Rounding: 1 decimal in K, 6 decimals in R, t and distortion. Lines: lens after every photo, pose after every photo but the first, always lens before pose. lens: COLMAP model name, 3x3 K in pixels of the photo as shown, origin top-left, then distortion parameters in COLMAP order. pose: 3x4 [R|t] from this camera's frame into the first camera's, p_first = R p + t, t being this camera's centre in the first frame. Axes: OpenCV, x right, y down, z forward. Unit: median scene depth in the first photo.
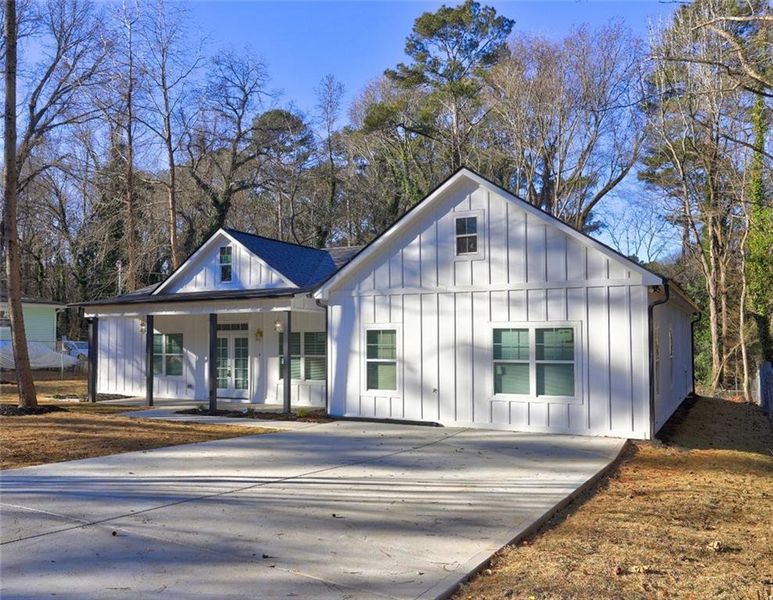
lens RADIAL K [[672.6, 0, 386.6], [0, 672.6, 317.1], [0, 0, 1]] dist [-0.005032, -0.002338]
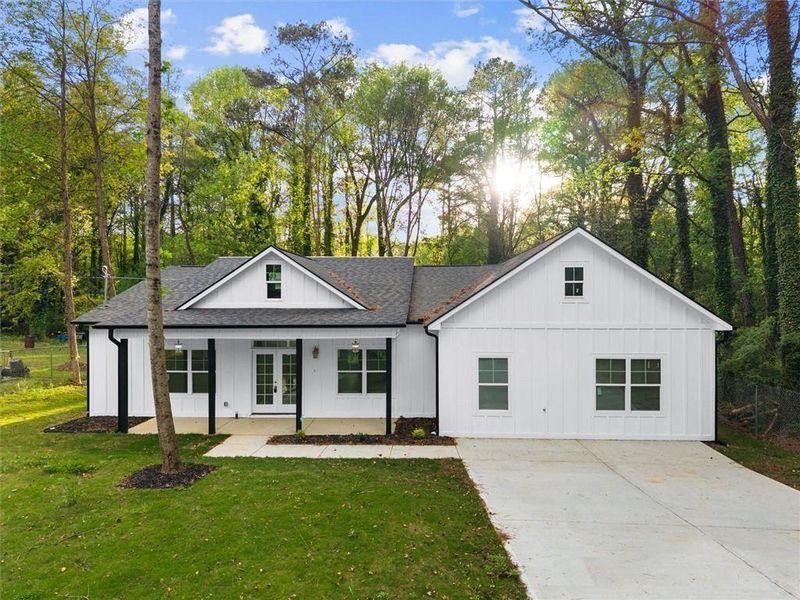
lens RADIAL K [[542.8, 0, 417.3], [0, 542.8, 300.0], [0, 0, 1]] dist [0.054096, -0.059813]
pose [[0.894440, -0.000734, 0.447187, -0.418885], [-0.018148, 0.999115, 0.037939, -0.087862], [-0.446819, -0.042050, 0.893636, 0.176394]]
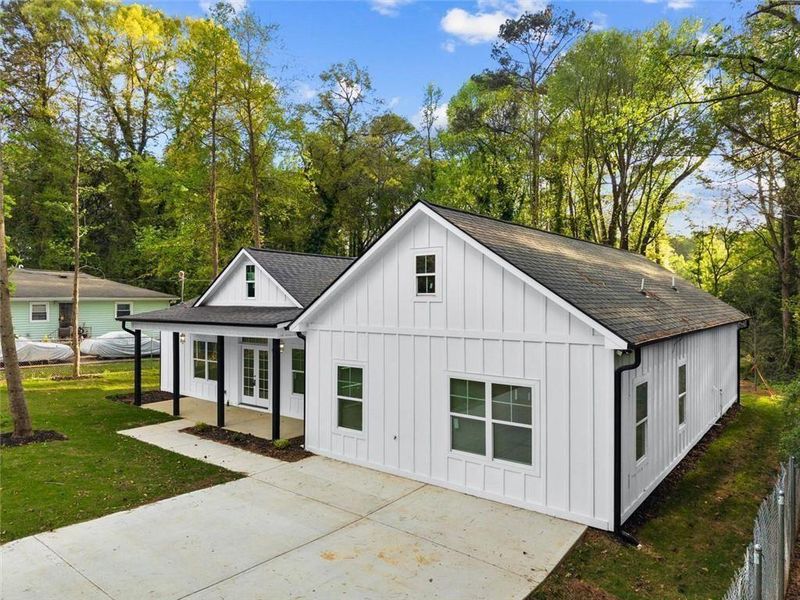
lens RADIAL K [[542.8, 0, 417.3], [0, 542.8, 300.0], [0, 0, 1]] dist [0.054096, -0.059813]
pose [[0.986735, 0.002751, -0.162315, 0.165881], [0.003949, 0.999154, 0.040940, -0.084973], [0.162290, -0.041038, 0.985889, 0.190194]]
